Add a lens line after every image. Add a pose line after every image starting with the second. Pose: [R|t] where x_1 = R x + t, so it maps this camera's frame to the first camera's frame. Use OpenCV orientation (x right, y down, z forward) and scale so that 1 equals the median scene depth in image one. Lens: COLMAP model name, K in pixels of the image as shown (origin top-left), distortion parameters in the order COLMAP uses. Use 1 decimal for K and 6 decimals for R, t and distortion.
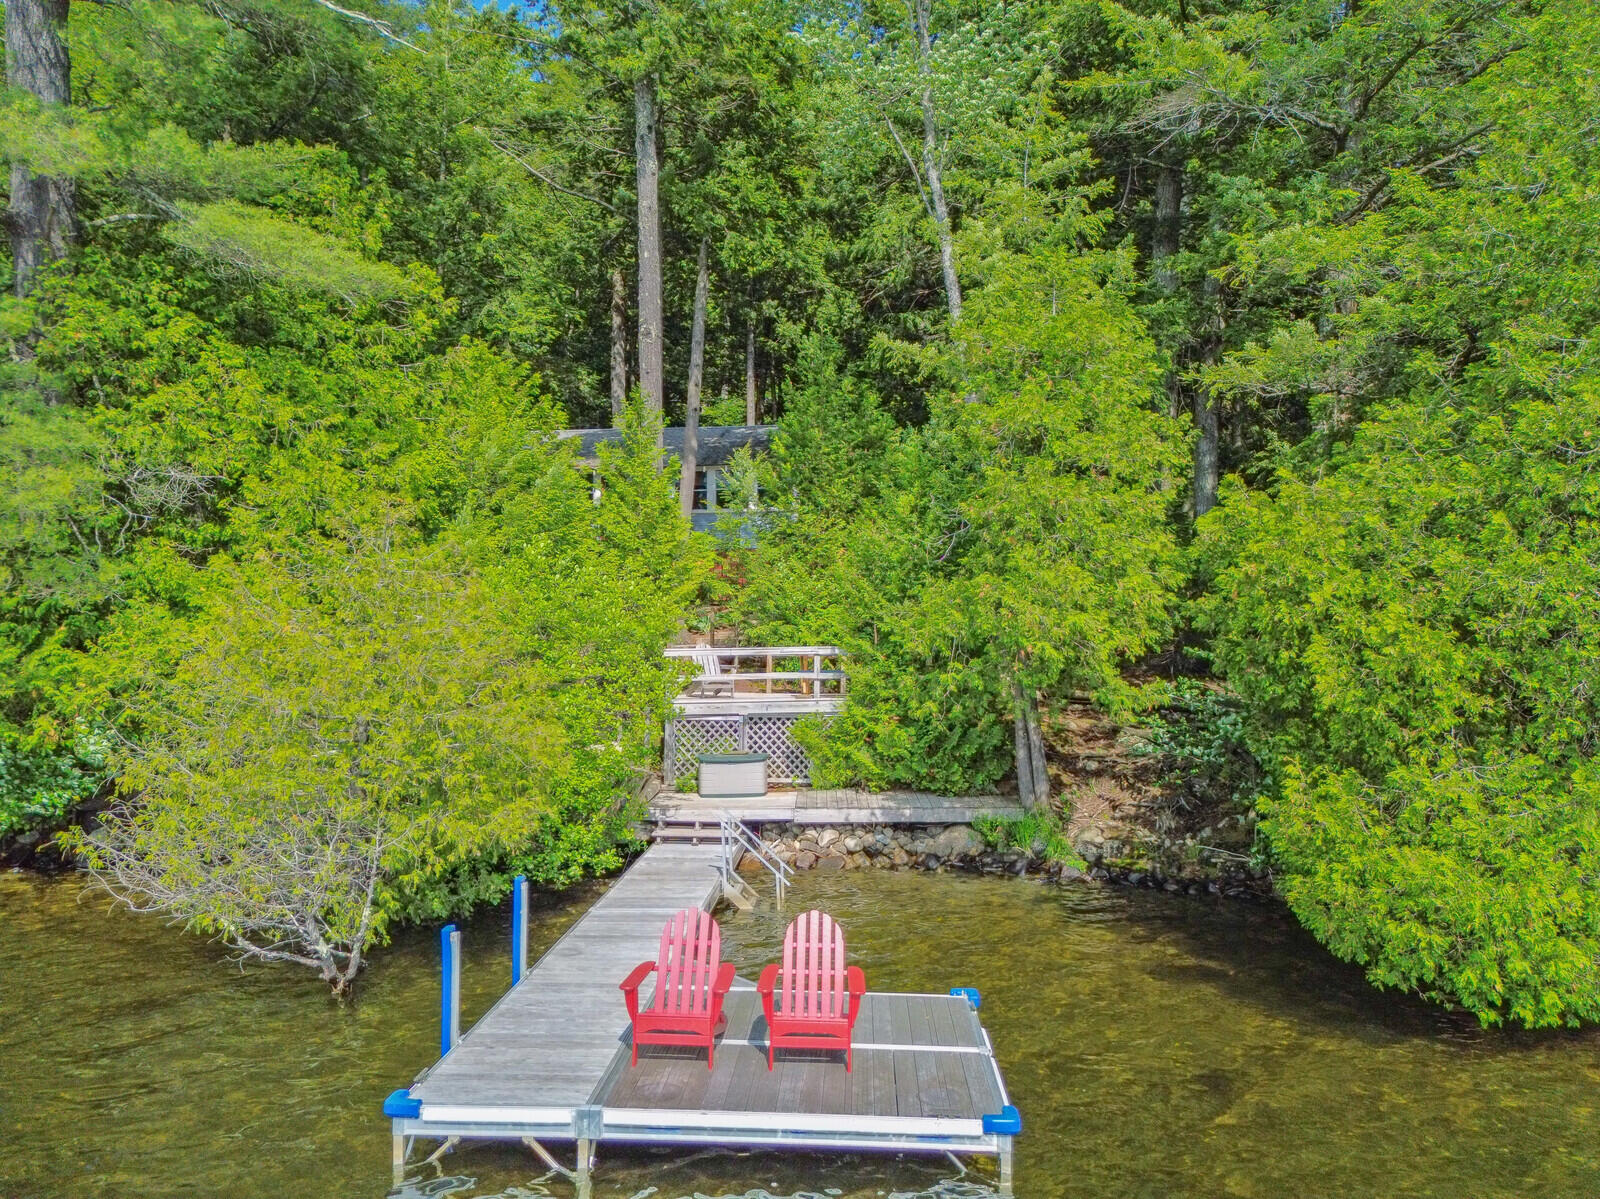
lens RADIAL K [[1163.8, 0, 800.9], [0, 1163.8, 572.0], [0, 0, 1]] dist [0.053265, -0.002899]
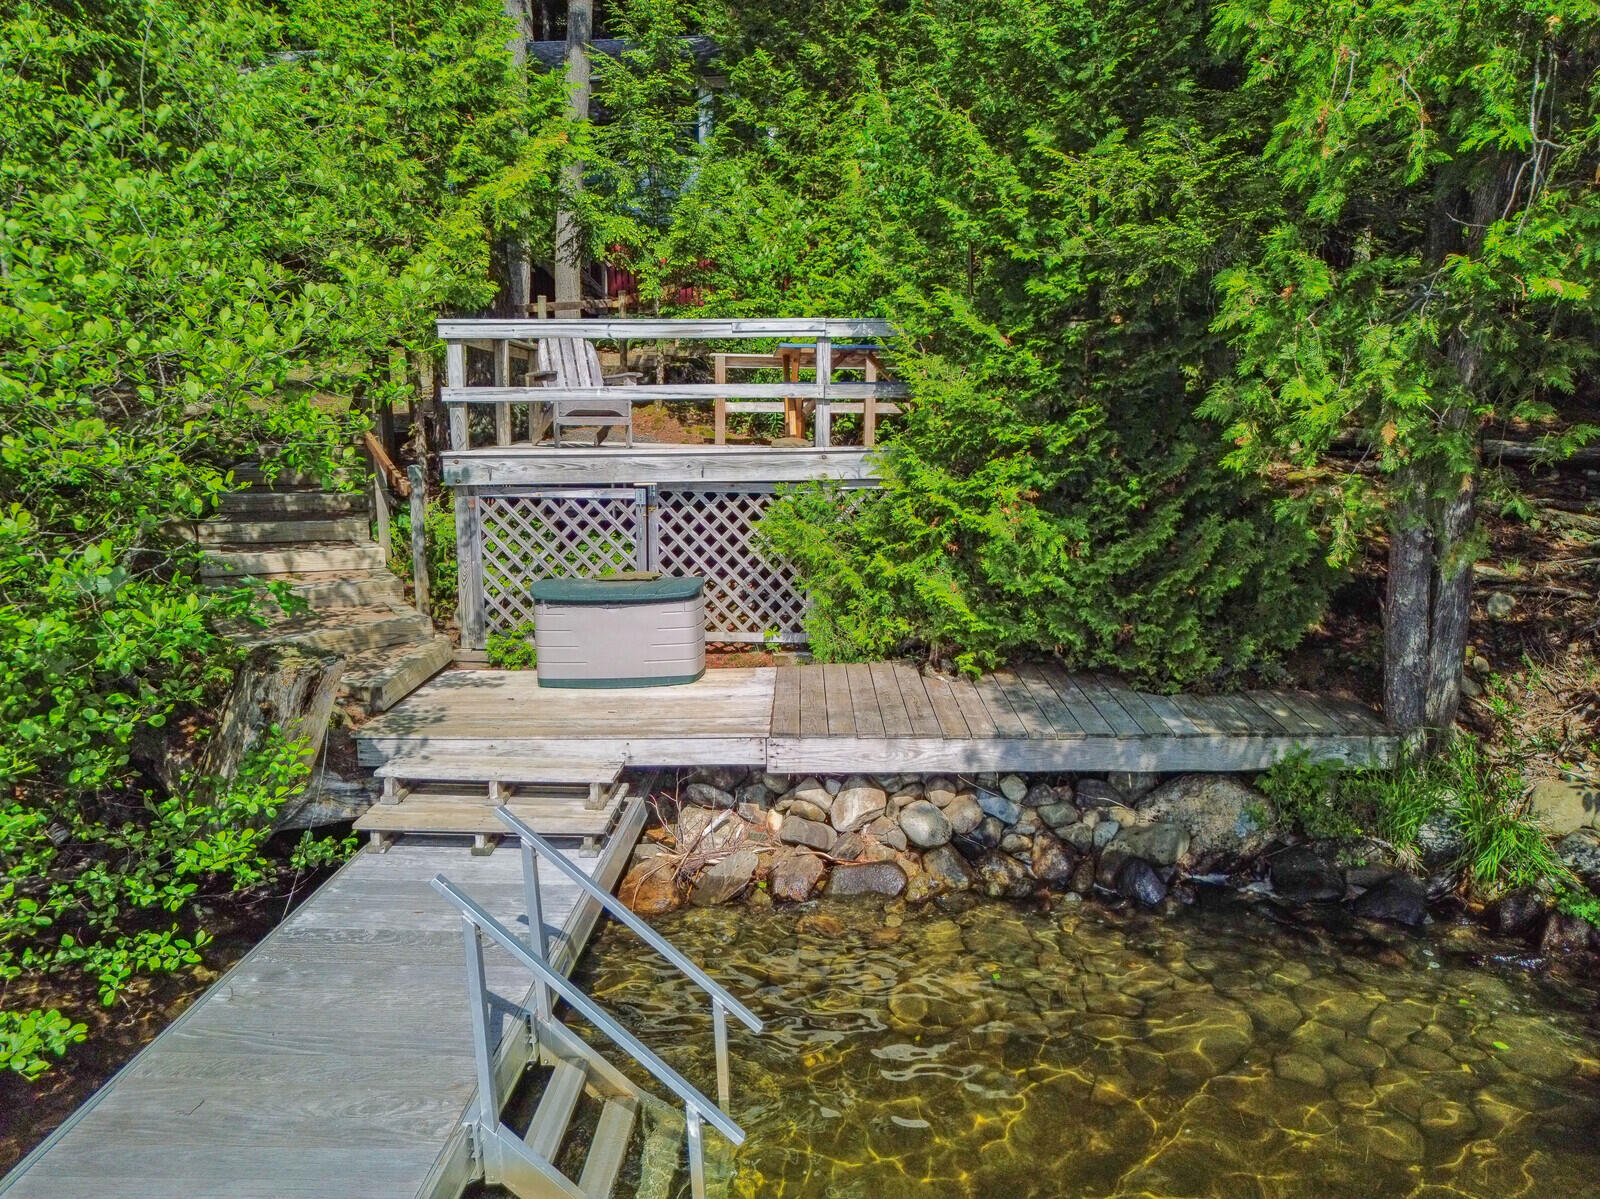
lens RADIAL K [[1163.8, 0, 800.9], [0, 1163.8, 572.0], [0, 0, 1]] dist [0.053265, -0.002899]
pose [[0.999853, 0.001981, 0.017041, -0.001471], [-0.005188, 0.981715, 0.190286, 0.073738], [-0.016352, -0.190347, 0.981581, 0.587434]]
